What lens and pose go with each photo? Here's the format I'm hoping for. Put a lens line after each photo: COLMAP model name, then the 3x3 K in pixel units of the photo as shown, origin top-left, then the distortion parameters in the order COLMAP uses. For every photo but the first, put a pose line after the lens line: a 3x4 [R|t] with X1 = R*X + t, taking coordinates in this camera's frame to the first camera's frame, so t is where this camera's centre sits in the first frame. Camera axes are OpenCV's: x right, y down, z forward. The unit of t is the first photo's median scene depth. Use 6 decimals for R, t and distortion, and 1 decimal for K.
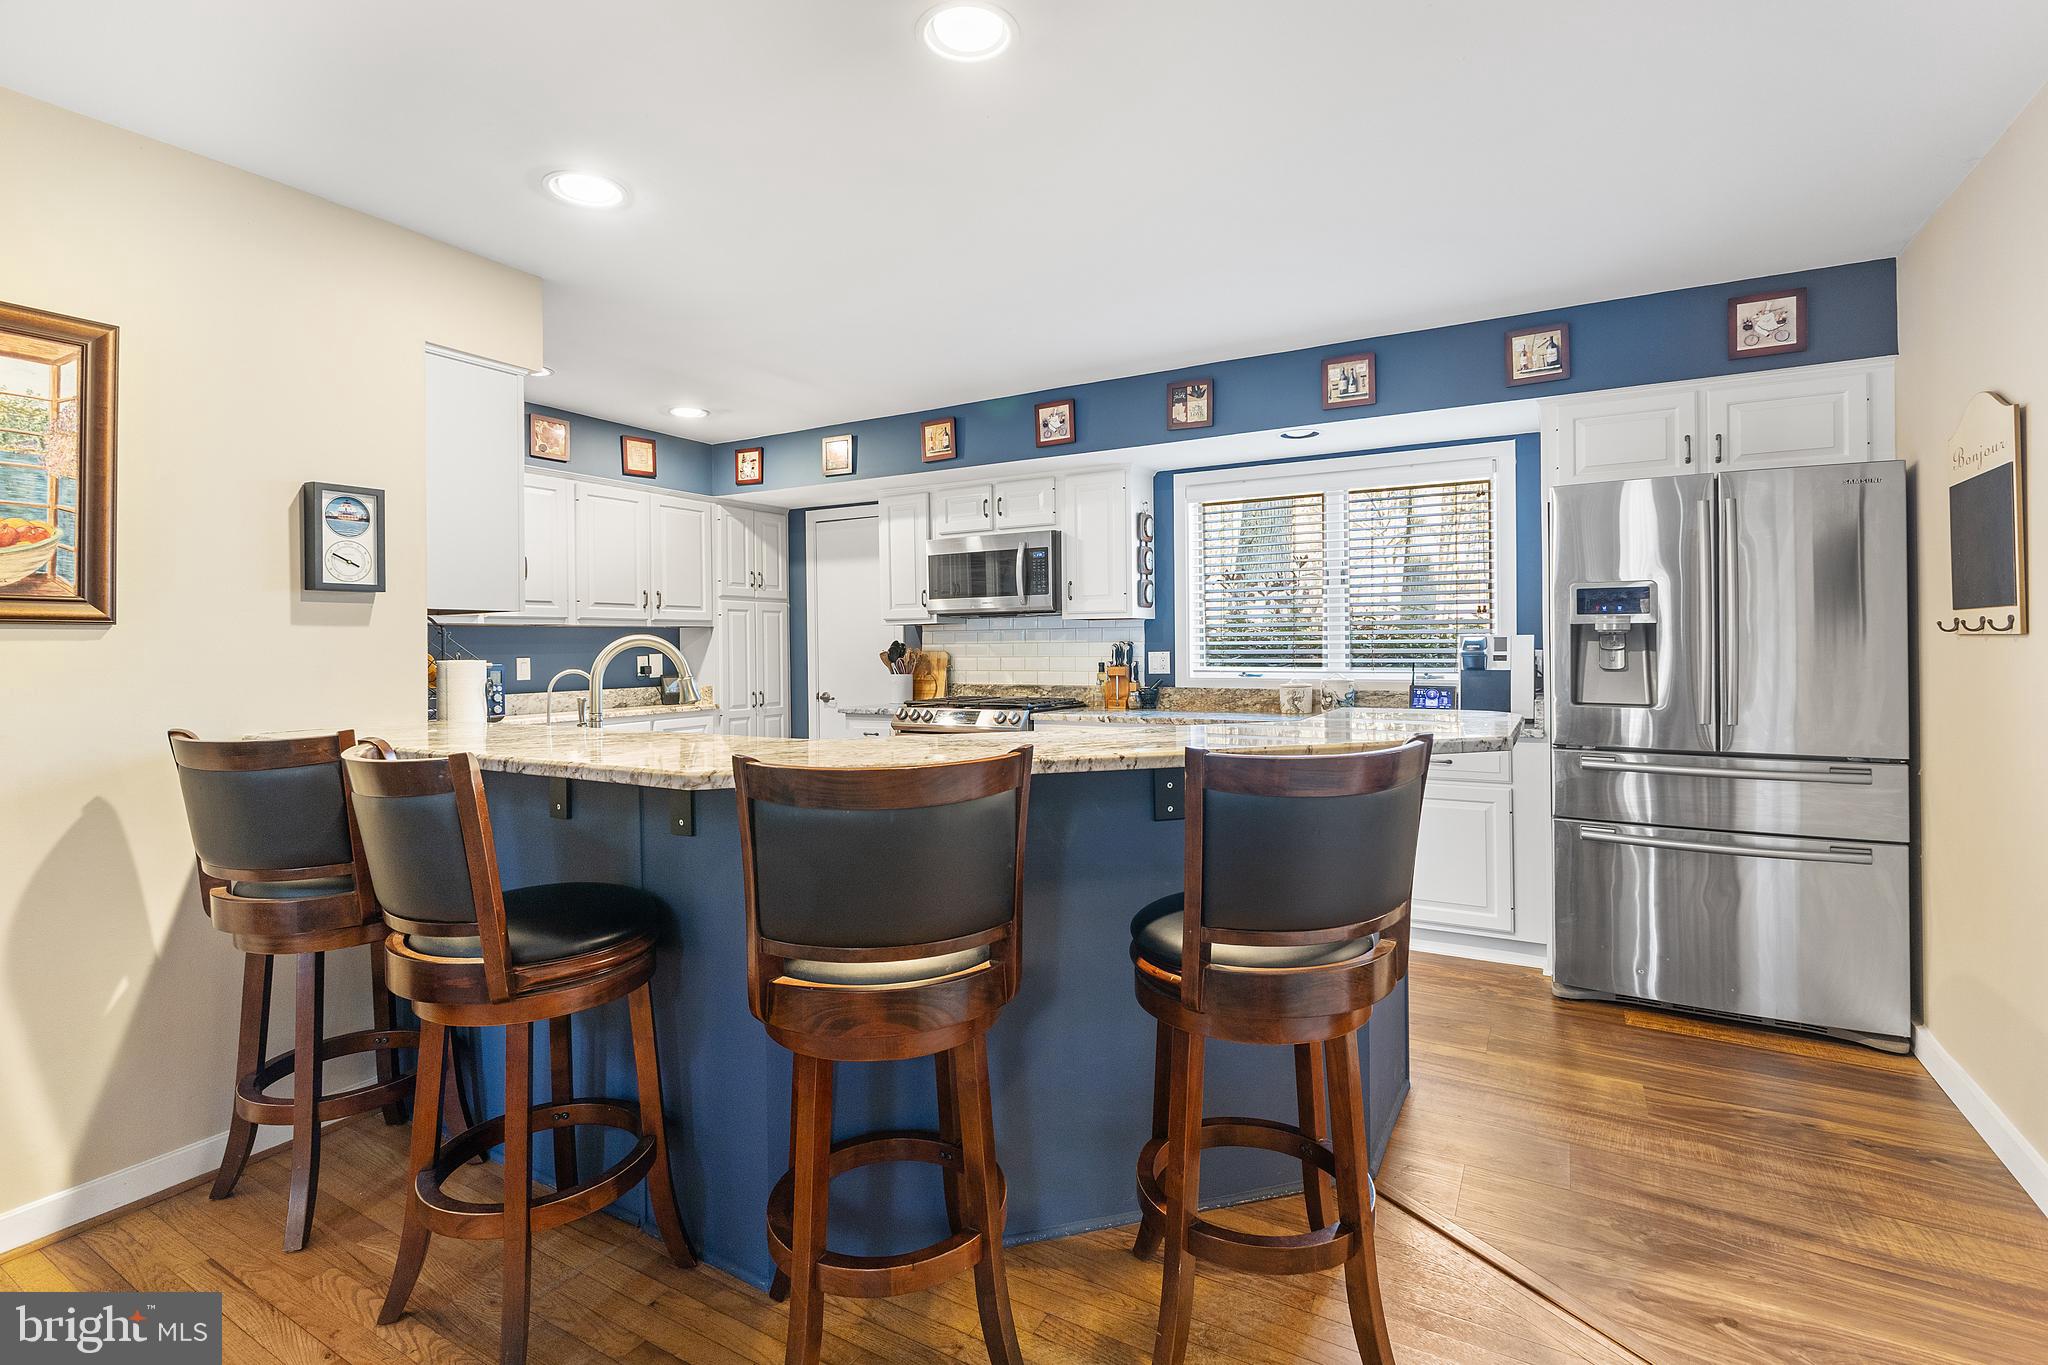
lens RADIAL K [[953.4, 0, 997.3], [0, 953.4, 630.0], [0, 0, 1]] dist [-0.002328, -0.002348]
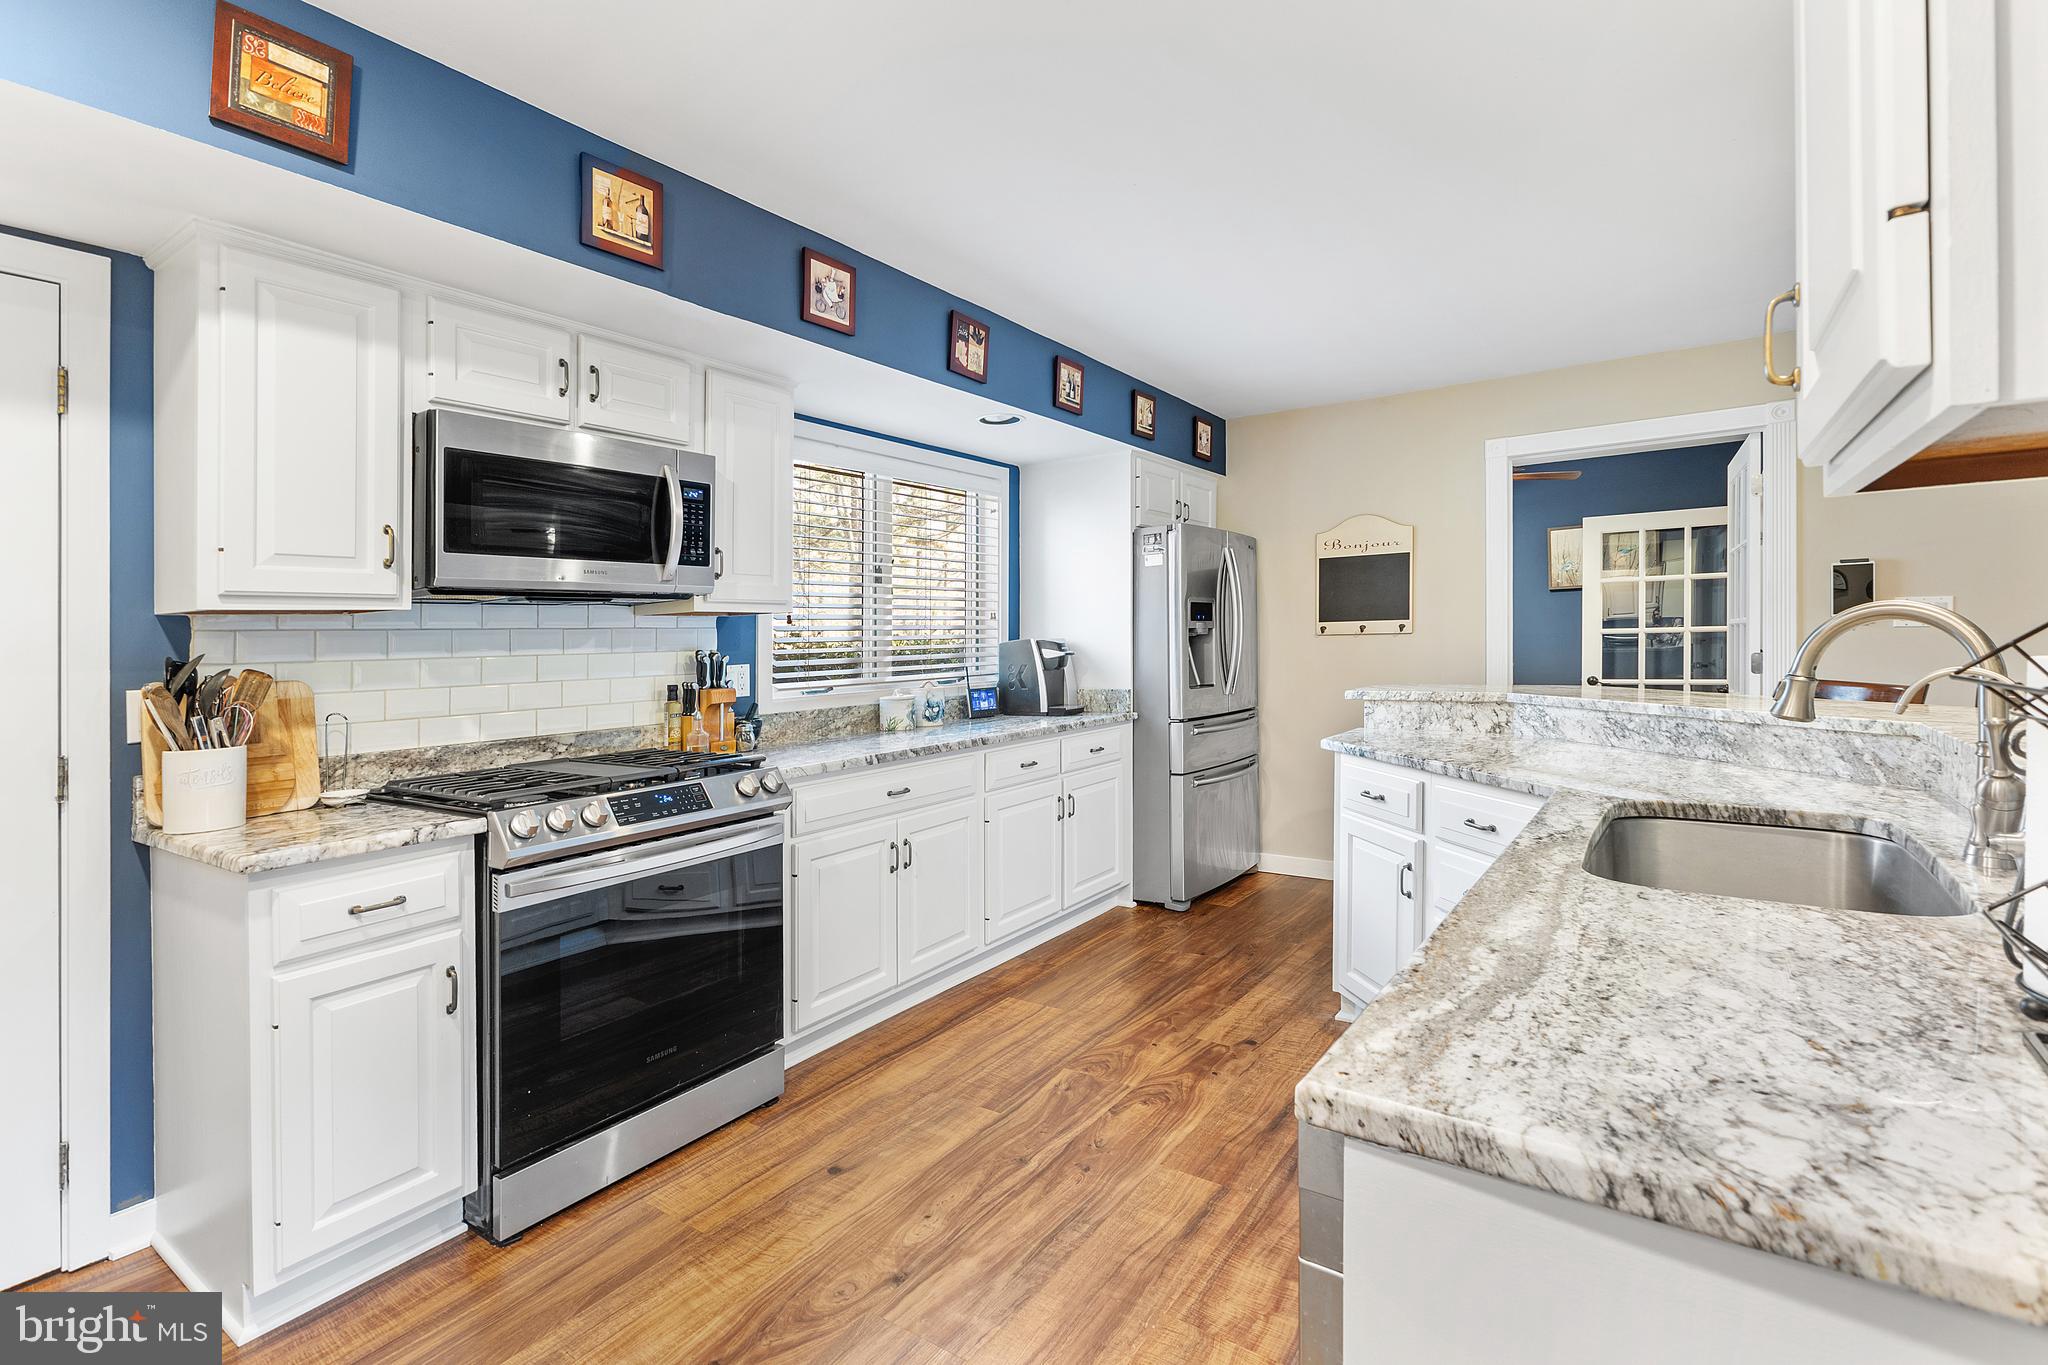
lens RADIAL K [[953.4, 0, 1009.6], [0, 953.4, 658.0], [0, 0, 1]] dist [-0.002328, -0.002348]
pose [[0.082758, -0.006229, 0.996550, -0.547483], [0.011702, 0.999918, 0.005278, 0.018554], [-0.996501, 0.011224, 0.082824, 0.828047]]
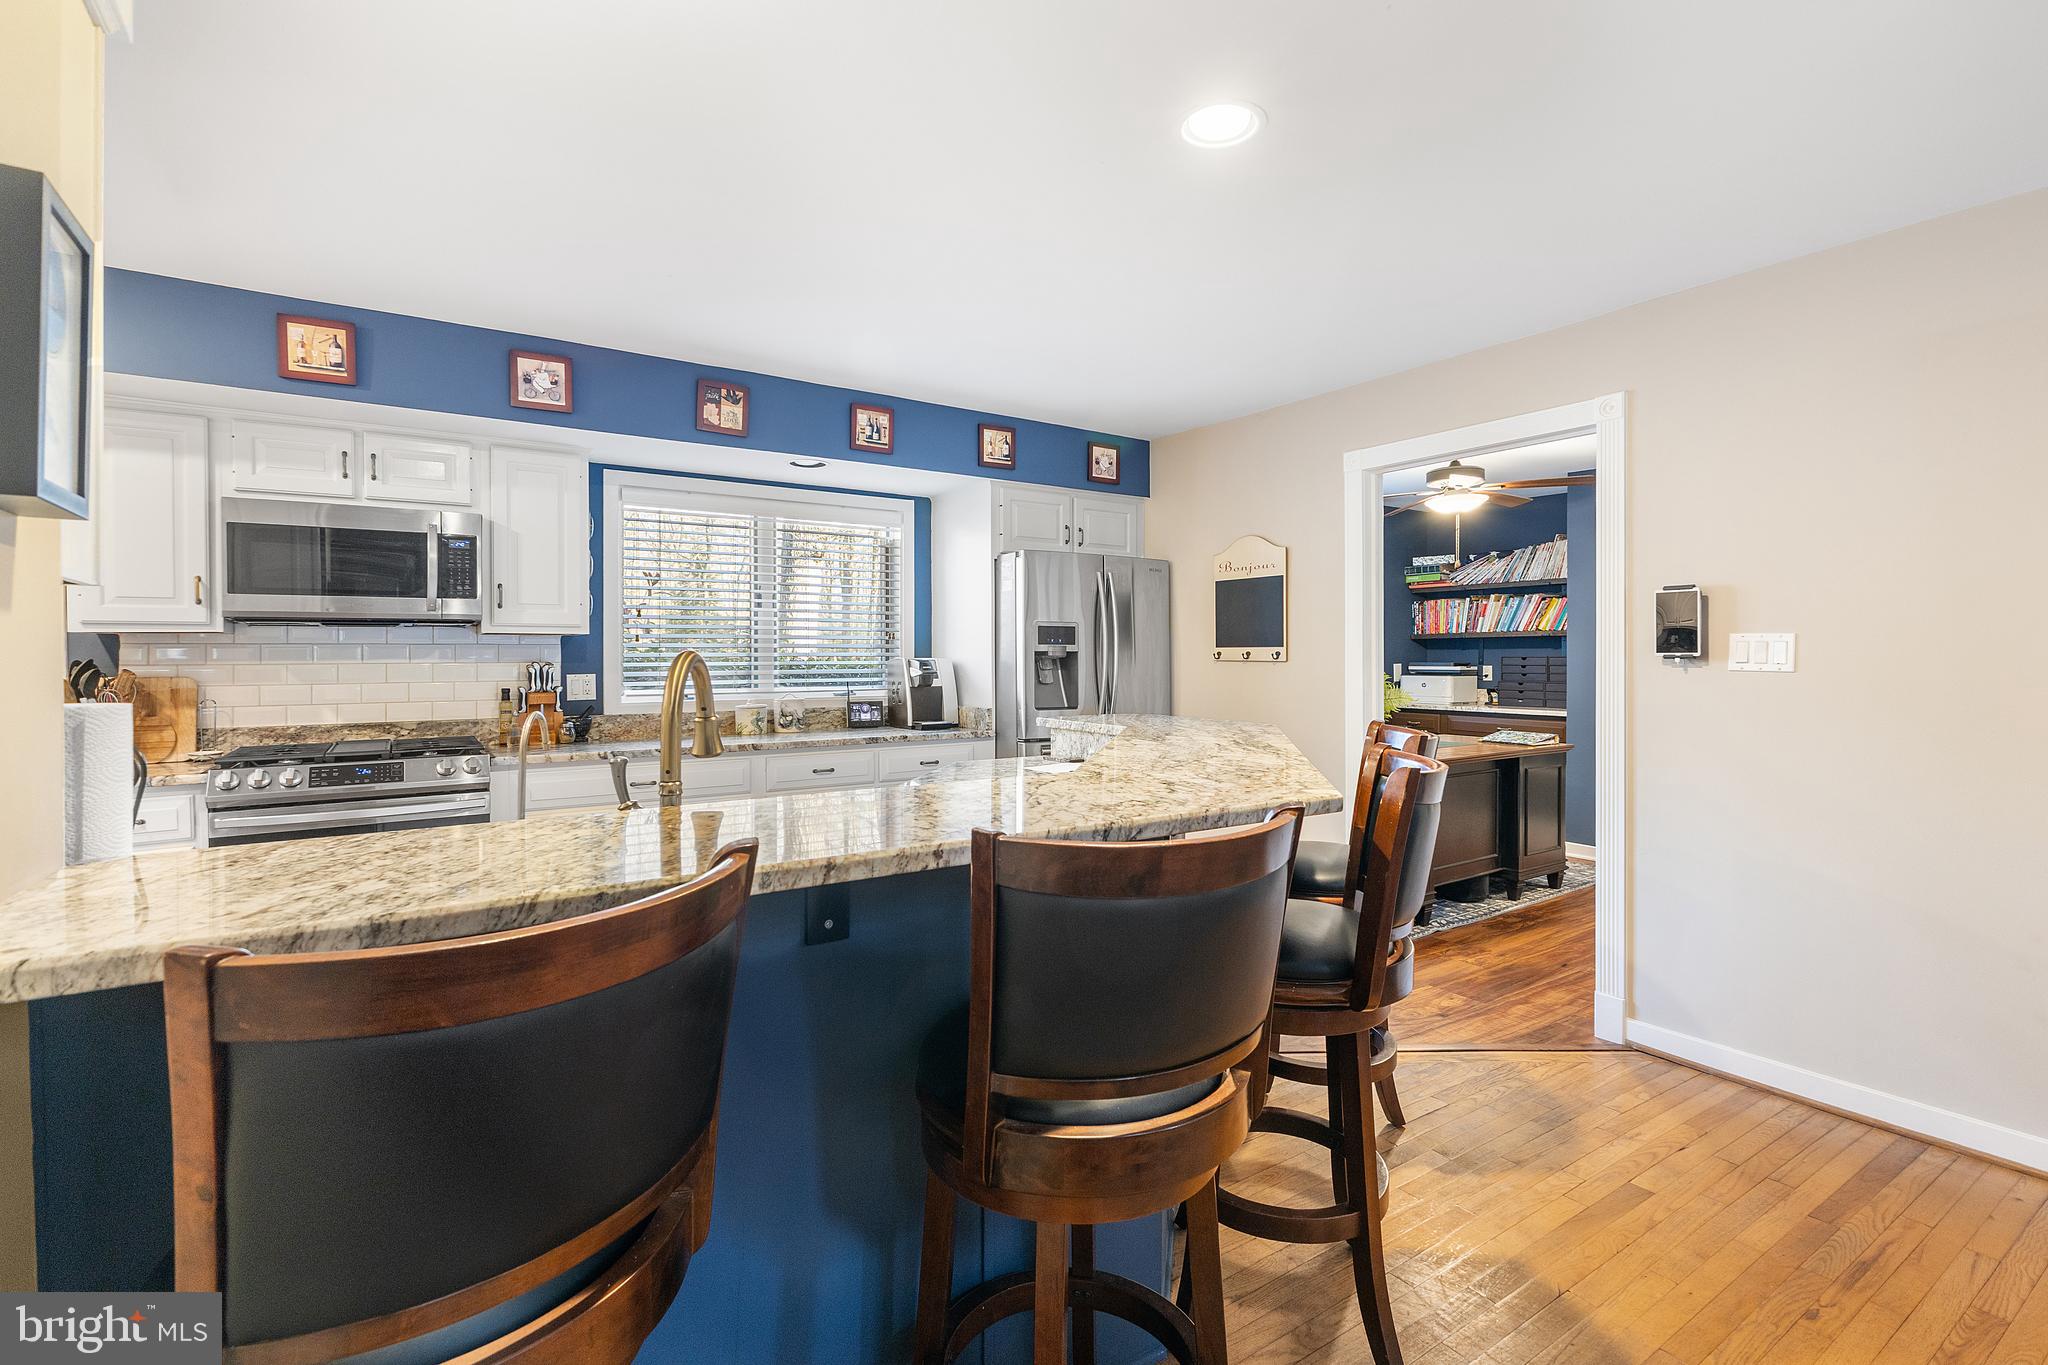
lens RADIAL K [[953.4, 0, 1017.7], [0, 953.4, 676.0], [0, 0, 1]] dist [-0.002328, -0.002348]
pose [[0.426481, -0.008922, 0.904452, -0.479879], [-0.015115, 0.999741, 0.016989, 0.004691], [-0.904370, -0.020916, 0.426236, 0.312225]]
